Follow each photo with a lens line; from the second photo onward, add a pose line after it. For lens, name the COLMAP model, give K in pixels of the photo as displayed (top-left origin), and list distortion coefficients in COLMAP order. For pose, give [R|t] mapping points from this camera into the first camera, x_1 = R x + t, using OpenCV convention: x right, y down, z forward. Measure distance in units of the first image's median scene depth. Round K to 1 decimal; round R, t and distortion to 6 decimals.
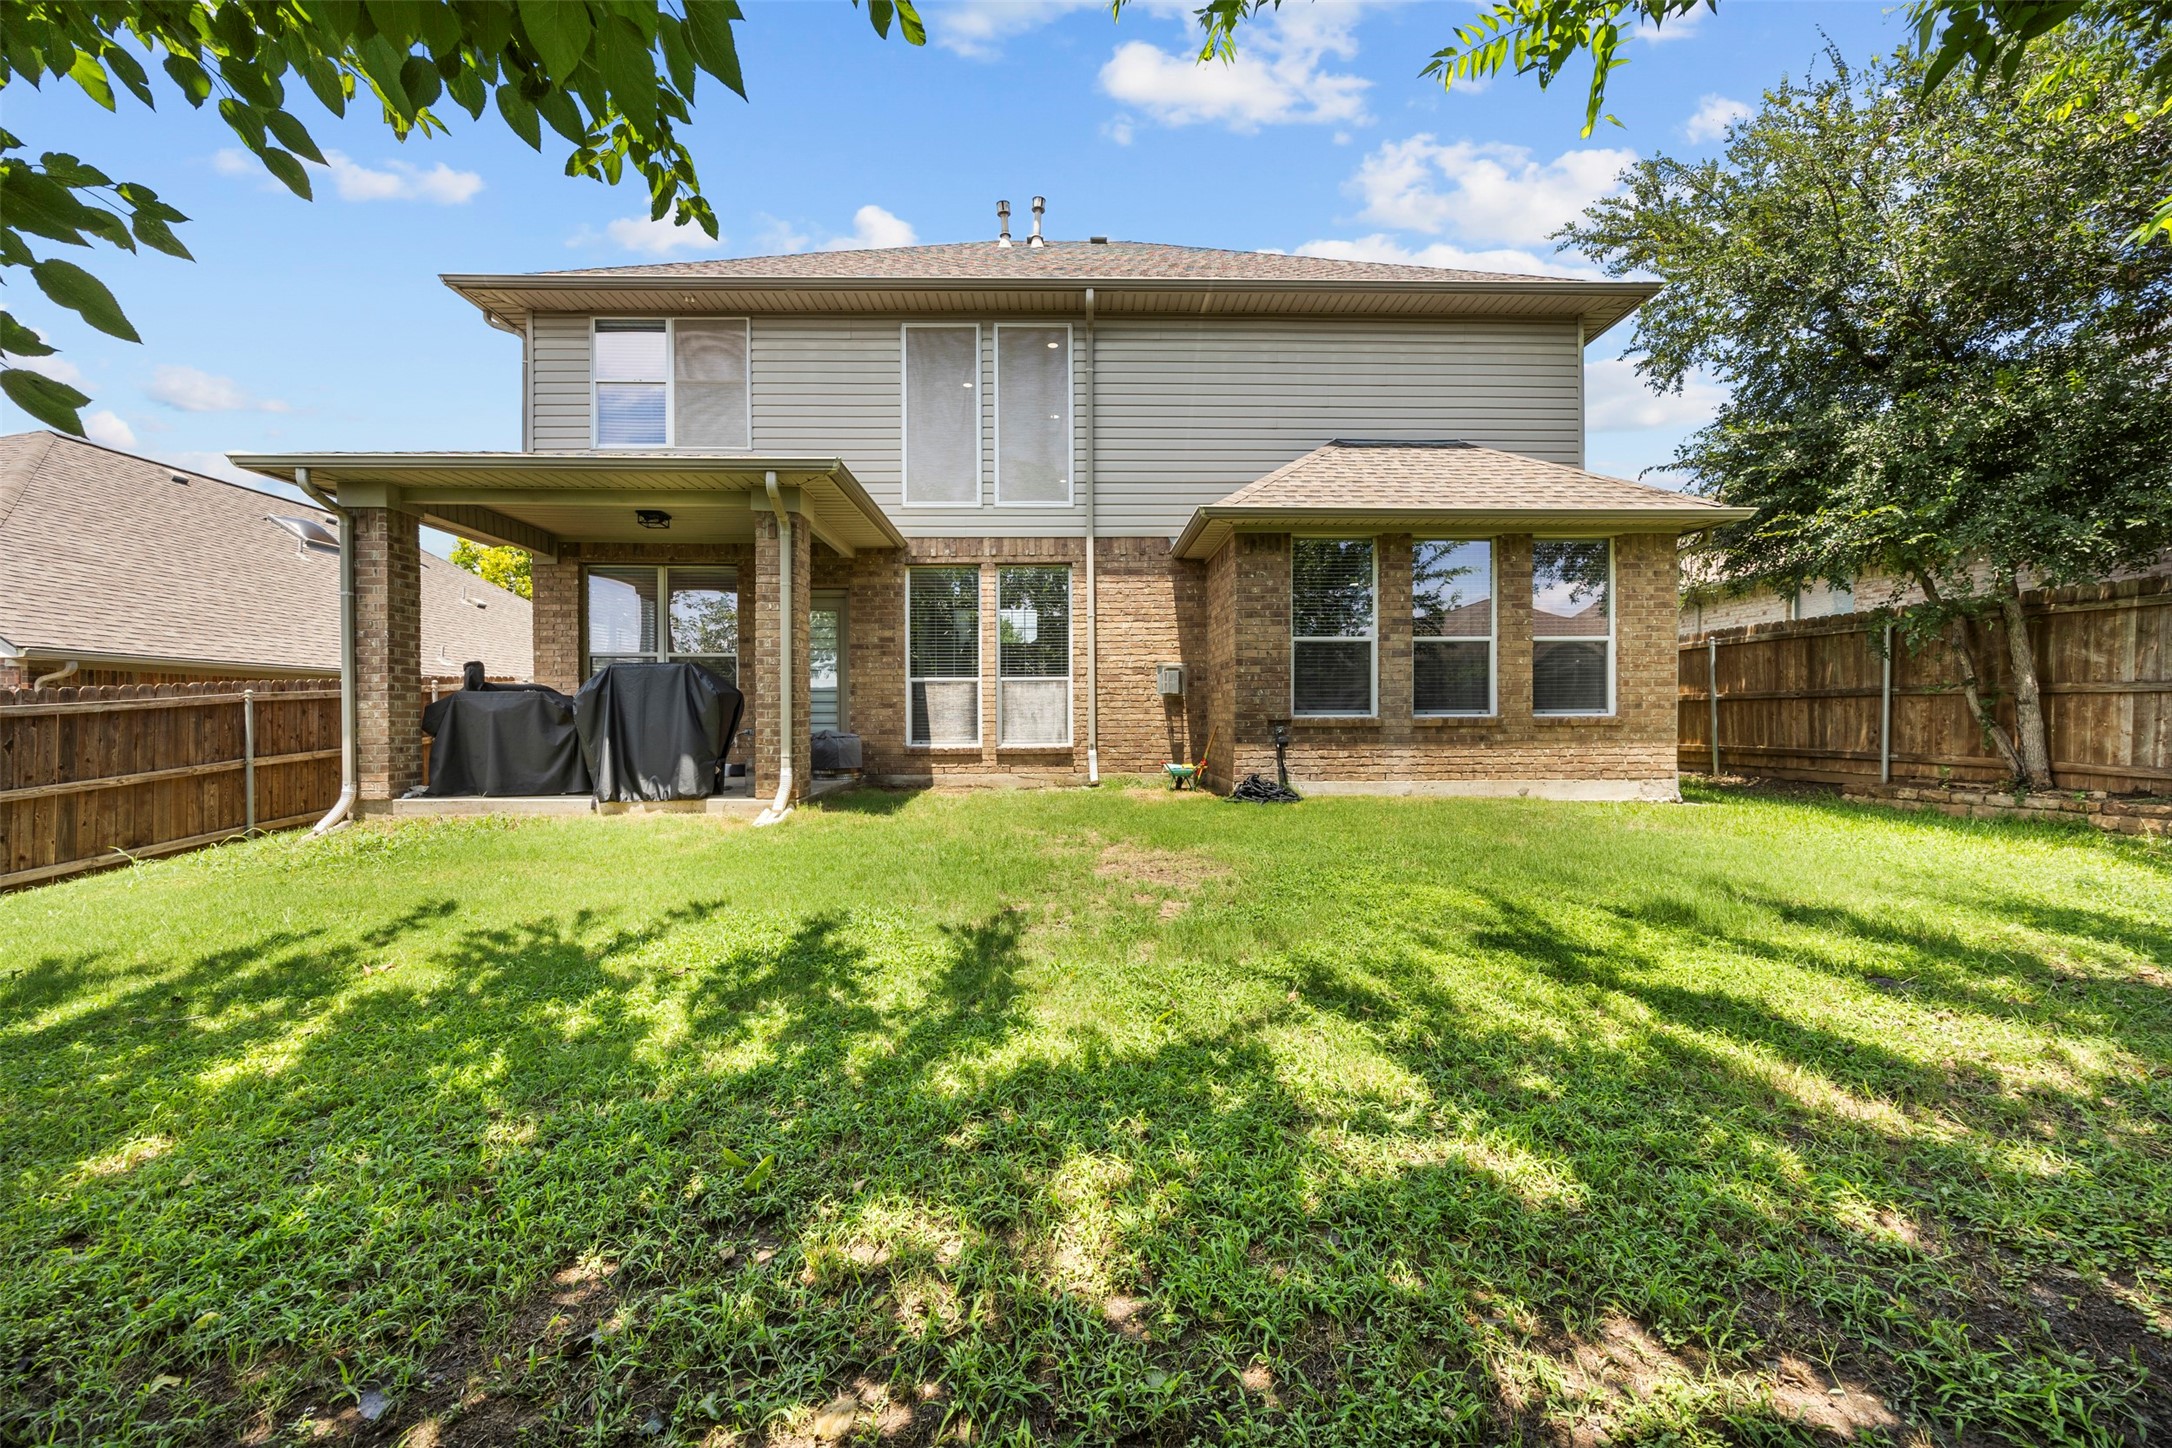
lens RADIAL K [[827.4, 0, 1082.8], [0, 827.4, 727.0], [0, 0, 1]] dist [-0.001936, -0.000608]
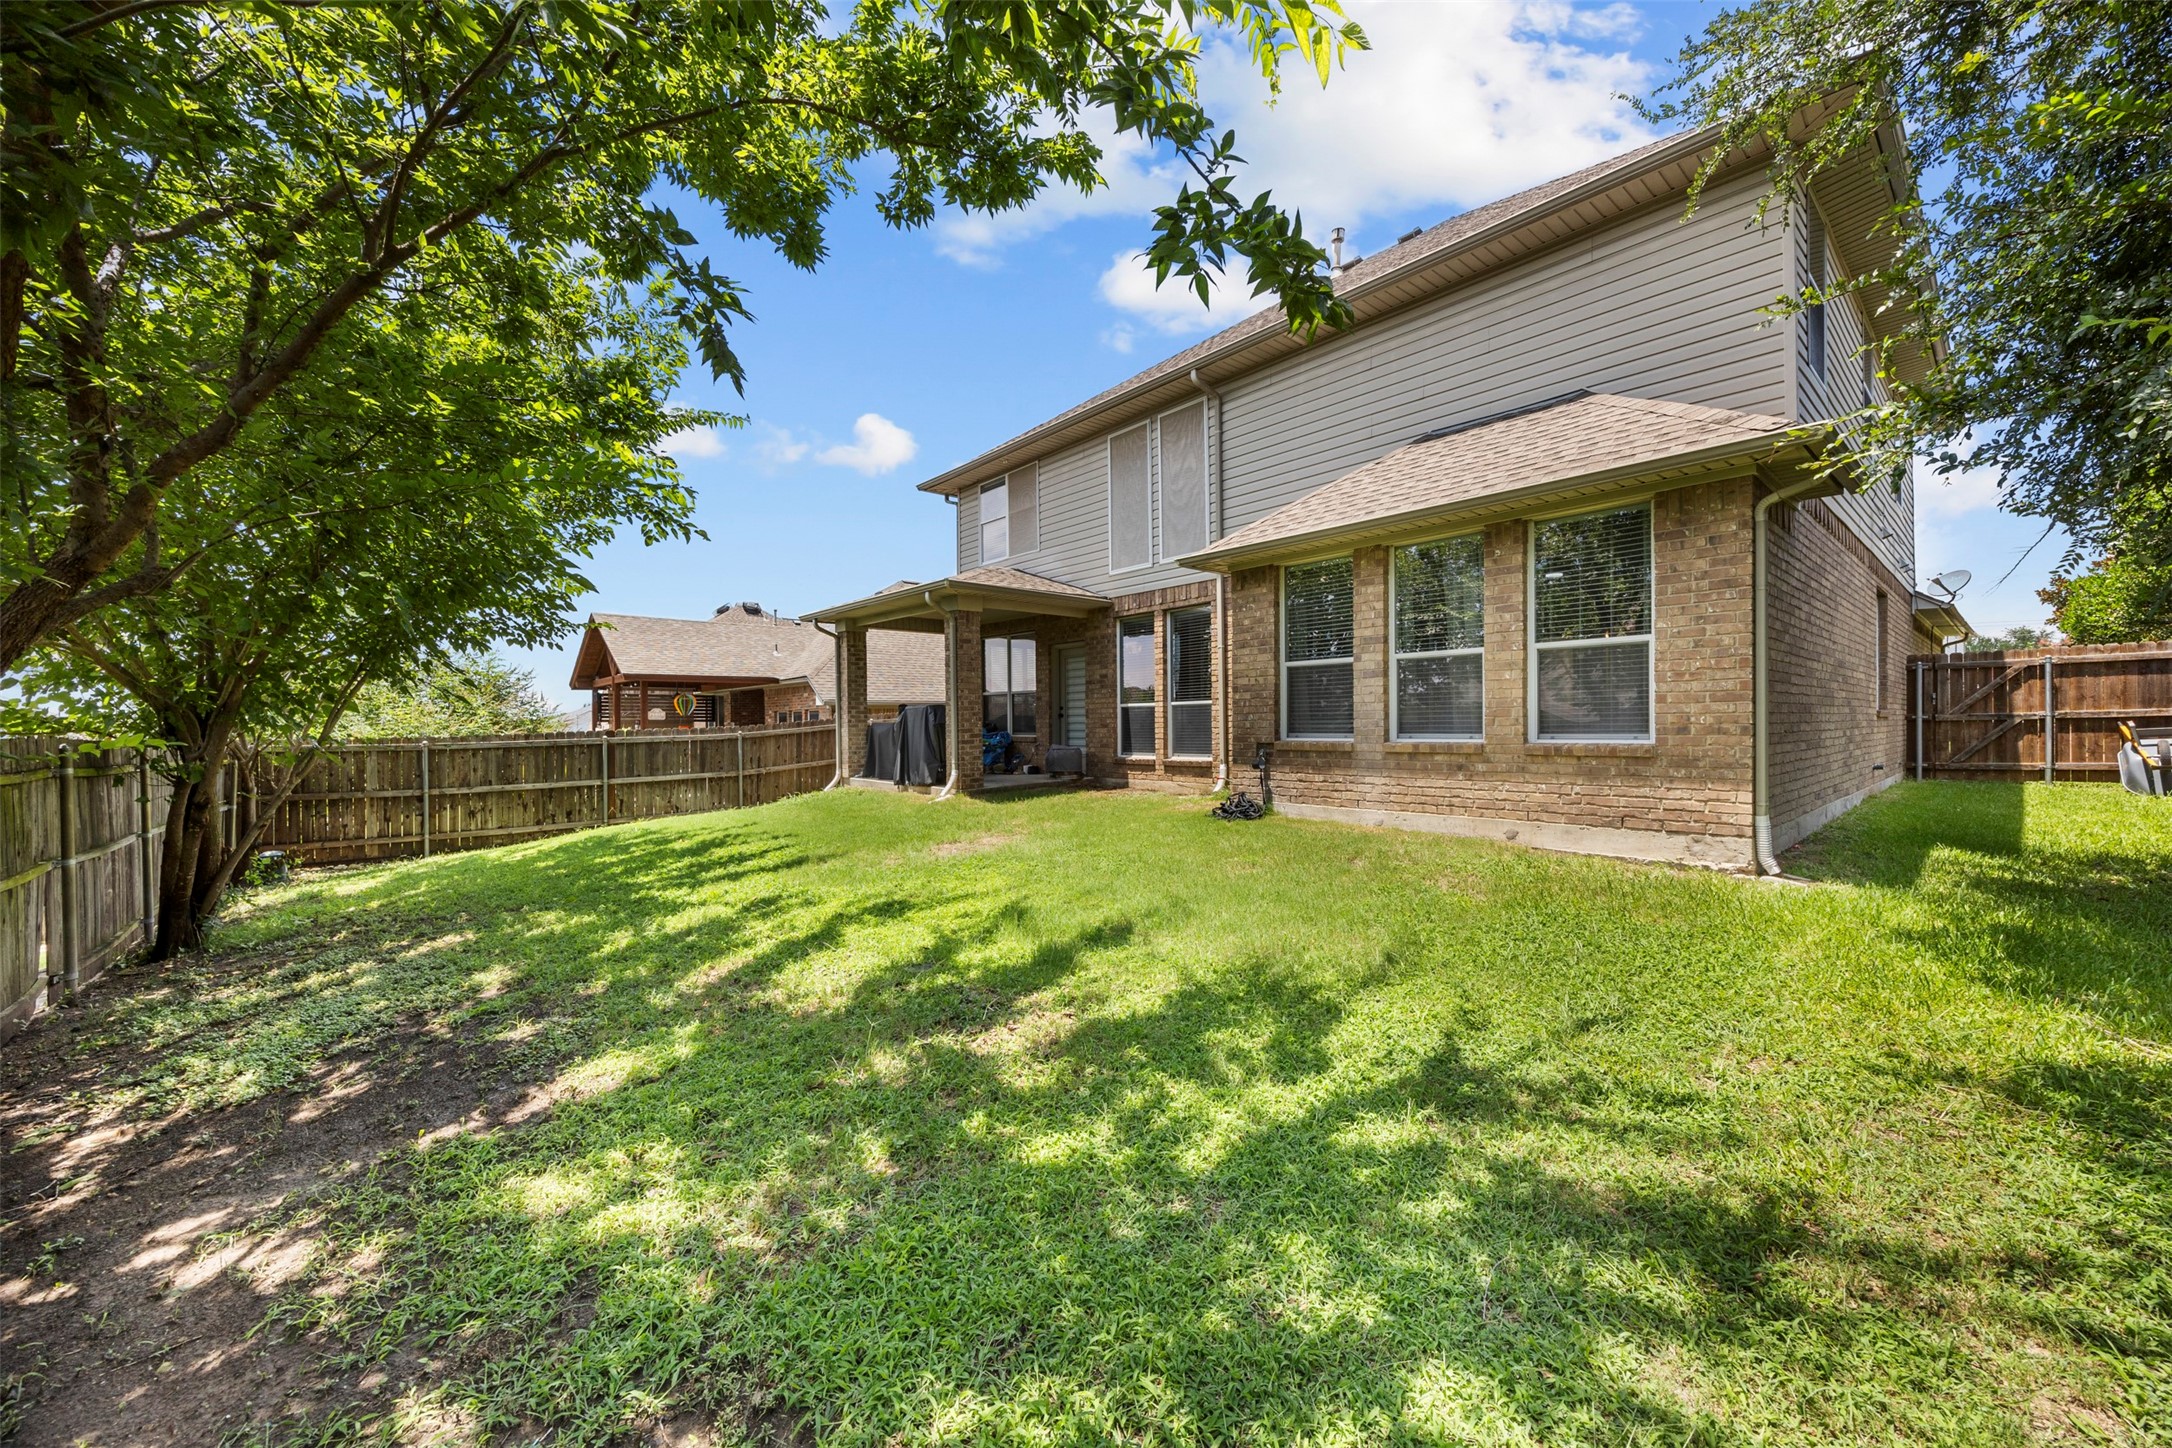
lens RADIAL K [[827.4, 0, 1080.8], [0, 827.4, 725.9], [0, 0, 1]] dist [-0.001936, -0.000608]
pose [[0.635153, -0.001517, -0.772385, 0.893386], [0.004687, 0.999987, 0.001890, -0.033236], [0.772372, -0.004821, 0.635152, 0.146715]]
